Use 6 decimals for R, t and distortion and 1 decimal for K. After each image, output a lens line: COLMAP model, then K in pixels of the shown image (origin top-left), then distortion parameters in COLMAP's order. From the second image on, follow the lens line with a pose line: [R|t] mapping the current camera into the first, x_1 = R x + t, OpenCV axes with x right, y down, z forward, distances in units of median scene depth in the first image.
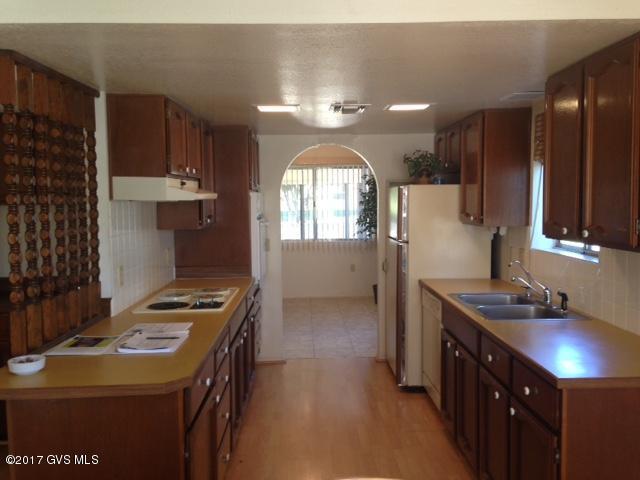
lens RADIAL K [[584.4, 0, 321.4], [0, 584.4, 242.0], [0, 0, 1]] dist [0.171518, -0.222485]
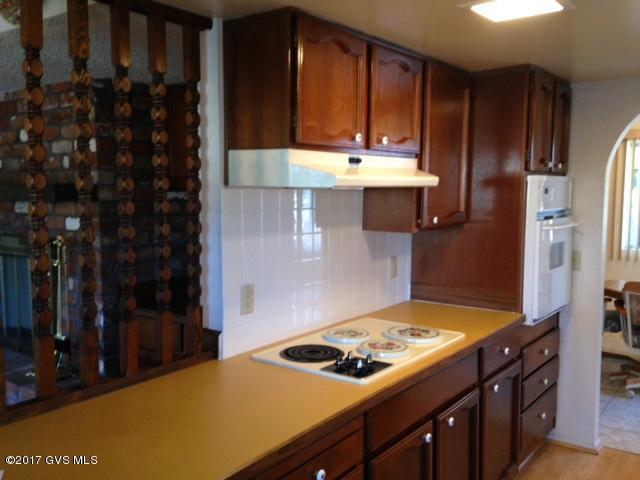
lens RADIAL K [[584.4, 0, 321.4], [0, 584.4, 242.0], [0, 0, 1]] dist [0.171518, -0.222485]
pose [[0.785464, 0.064849, -0.615500, 0.112269], [-0.054273, 0.997881, 0.035877, -0.029782], [0.616523, 0.005224, 0.787320, 0.440297]]
